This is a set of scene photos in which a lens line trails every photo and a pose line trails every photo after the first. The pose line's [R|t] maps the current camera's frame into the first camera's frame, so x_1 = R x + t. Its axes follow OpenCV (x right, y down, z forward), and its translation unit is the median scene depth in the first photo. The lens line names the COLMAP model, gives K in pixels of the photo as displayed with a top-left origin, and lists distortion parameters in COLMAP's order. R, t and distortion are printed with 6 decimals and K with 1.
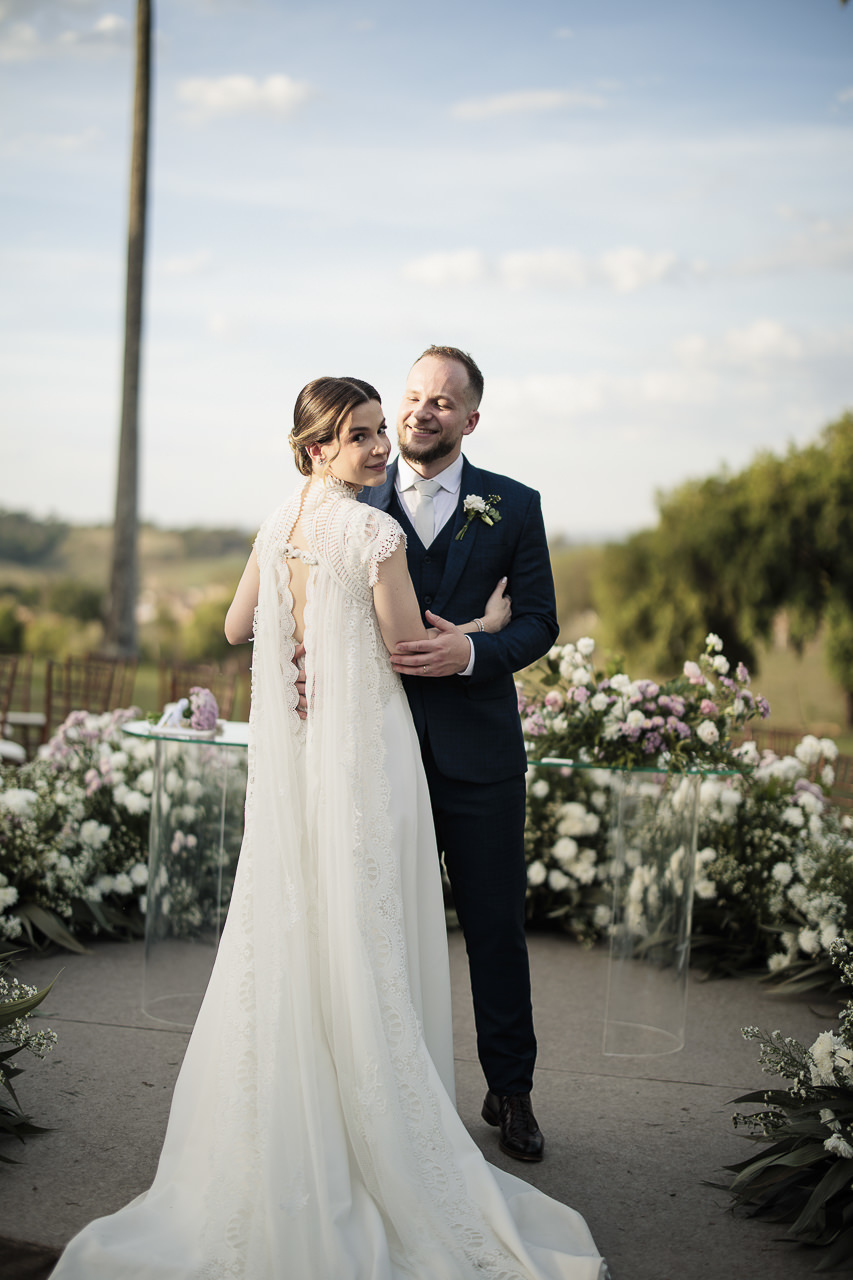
lens RADIAL K [[1860.6, 0, 436.1], [0, 1860.6, 651.8], [0, 0, 1]] dist [-0.033499, 0.000000]
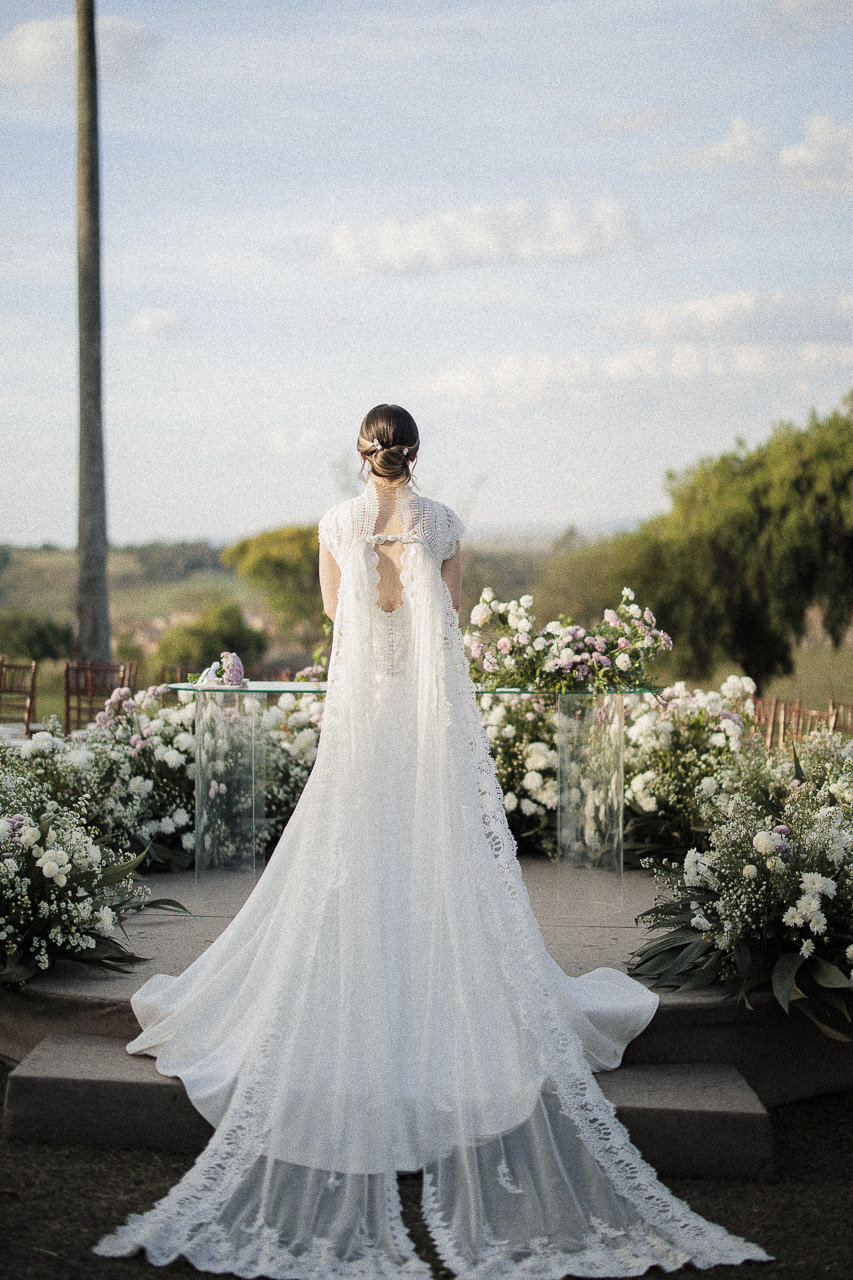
lens RADIAL K [[2149.0, 0, 464.3], [0, 2149.0, 632.8], [0, 0, 1]] dist [-0.060875, 0.000000]
pose [[0.998331, -0.056366, 0.012583, 0.014440], [0.056587, 0.998237, -0.017919, 0.035458], [-0.011551, 0.018601, 0.999760, -0.403892]]
